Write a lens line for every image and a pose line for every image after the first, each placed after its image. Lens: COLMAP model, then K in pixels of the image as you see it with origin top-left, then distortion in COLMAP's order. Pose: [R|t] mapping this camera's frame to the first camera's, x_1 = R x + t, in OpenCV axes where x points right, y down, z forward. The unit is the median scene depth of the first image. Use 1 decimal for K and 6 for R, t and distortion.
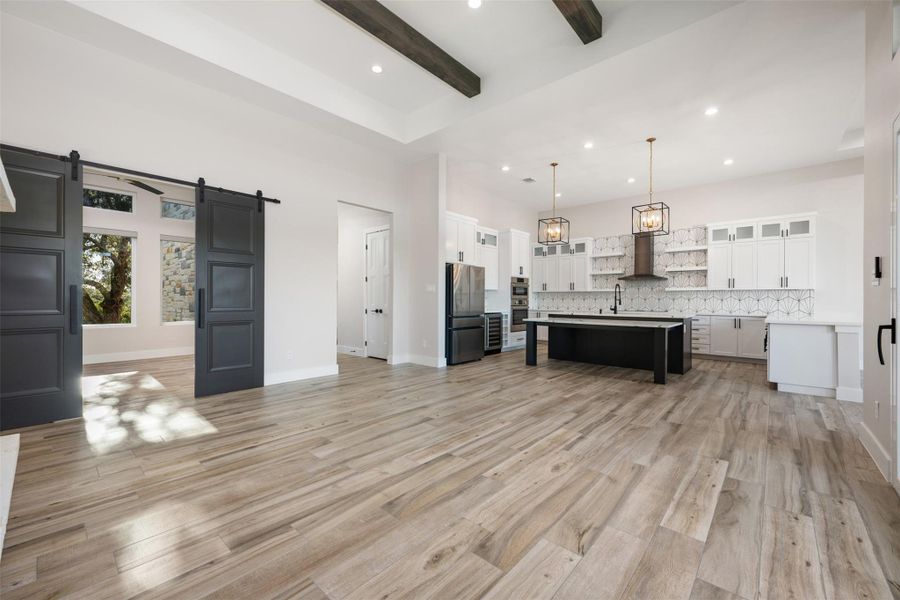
lens RADIAL K [[359.6, 0, 450.0], [0, 359.6, 300.0], [0, 0, 1]] dist [-0.000039, -0.000054]
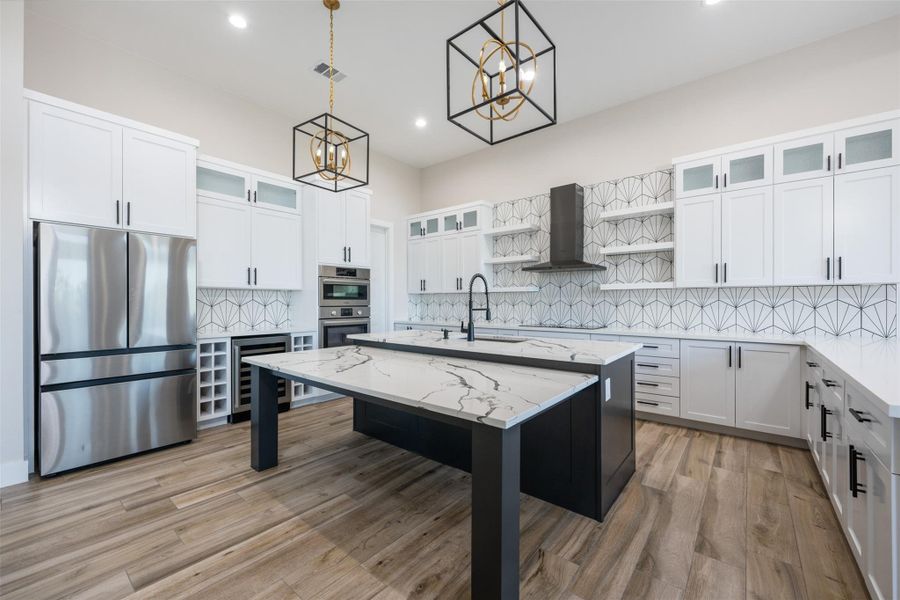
lens RADIAL K [[358.0, 0, 449.3], [0, 358.0, 302.3], [0, 0, 1]] dist [-0.000619, 0.000157]
pose [[0.999225, -0.006110, 0.038874, 0.578947], [0.006147, 0.999981, -0.000821, -0.012348], [-0.038868, 0.001059, 0.999244, 0.775868]]
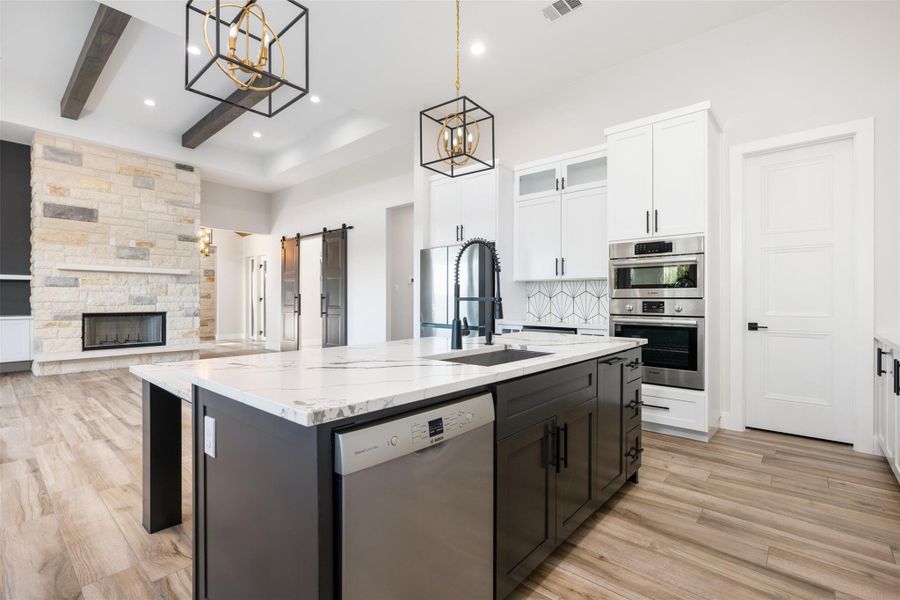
lens RADIAL K [[407.5, 0, 450.0], [0, 407.5, 300.0], [0, 0, 1]] dist [-0.000413, -0.000239]
pose [[0.018631, -0.003452, -0.999820, 1.069818], [-0.002655, 0.999990, -0.003502, 0.002165], [0.999823, 0.002719, 0.018622, 1.363419]]
